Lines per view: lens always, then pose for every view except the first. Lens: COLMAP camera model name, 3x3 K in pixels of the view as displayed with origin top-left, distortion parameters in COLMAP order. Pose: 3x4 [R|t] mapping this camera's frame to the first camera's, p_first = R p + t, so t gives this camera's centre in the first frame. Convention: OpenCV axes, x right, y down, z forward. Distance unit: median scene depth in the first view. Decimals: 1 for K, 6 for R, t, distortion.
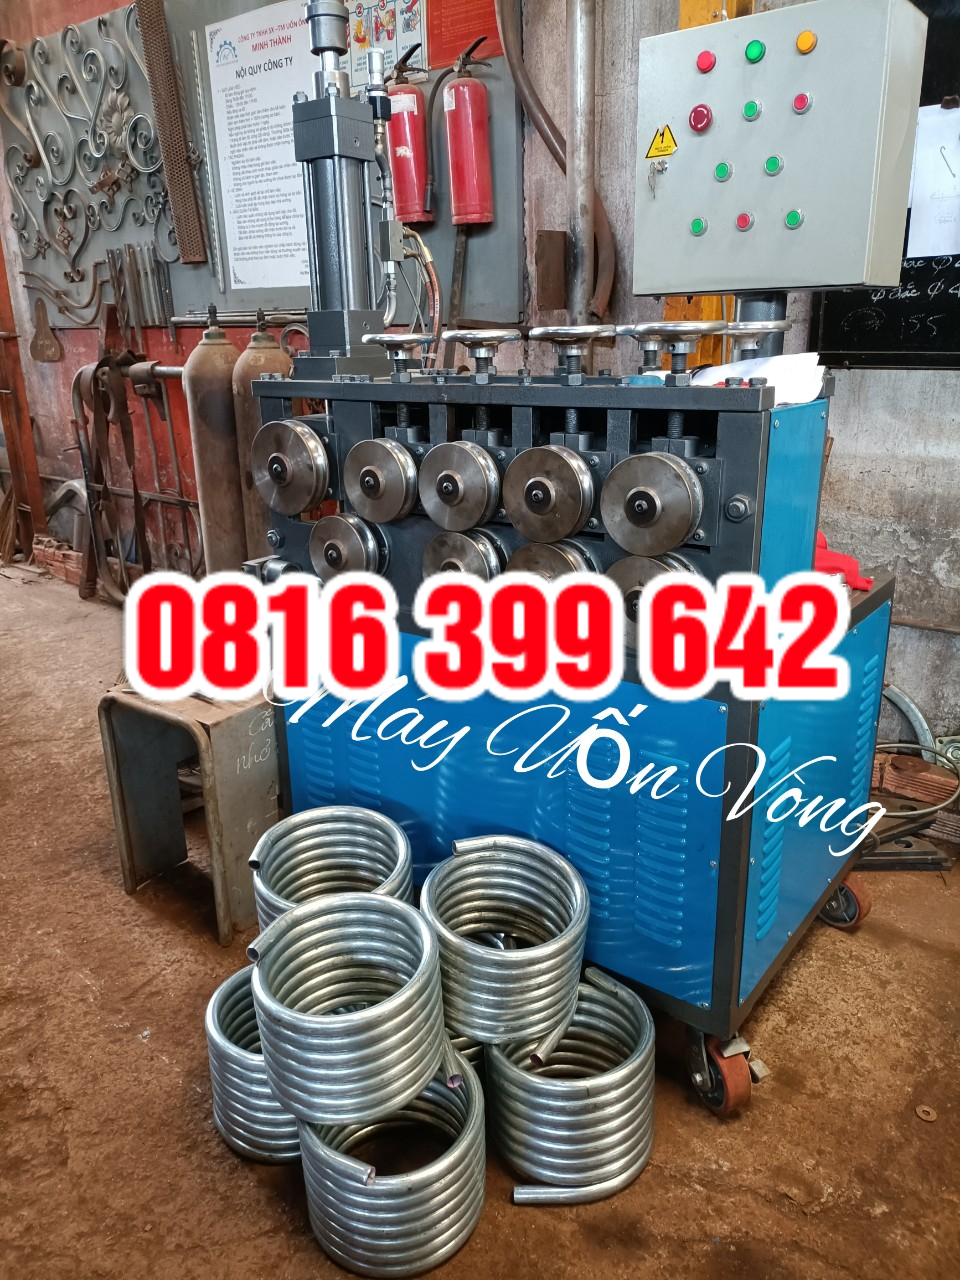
lens RADIAL K [[954.5, 0, 476.3], [0, 954.5, 632.4], [0, 0, 1]] dist [0.030485, -0.048189]
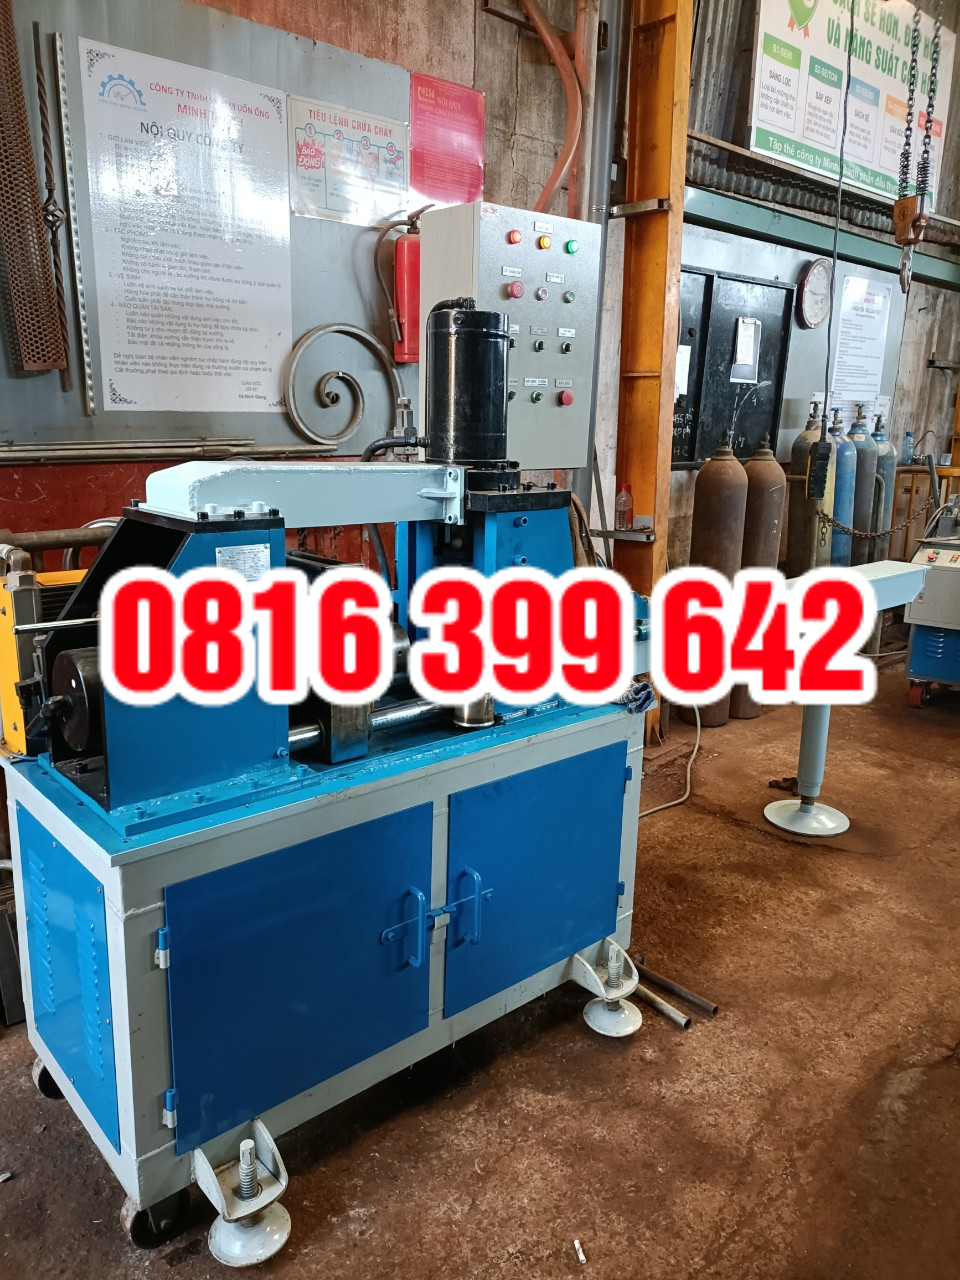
lens RADIAL K [[954.5, 0, 484.5], [0, 954.5, 639.6], [0, 0, 1]] dist [0.030485, -0.048189]
pose [[0.138924, -0.211946, 0.967357, -0.951244], [0.300950, 0.939665, 0.162658, -0.244016], [-0.943466, 0.268529, 0.194327, 0.682595]]
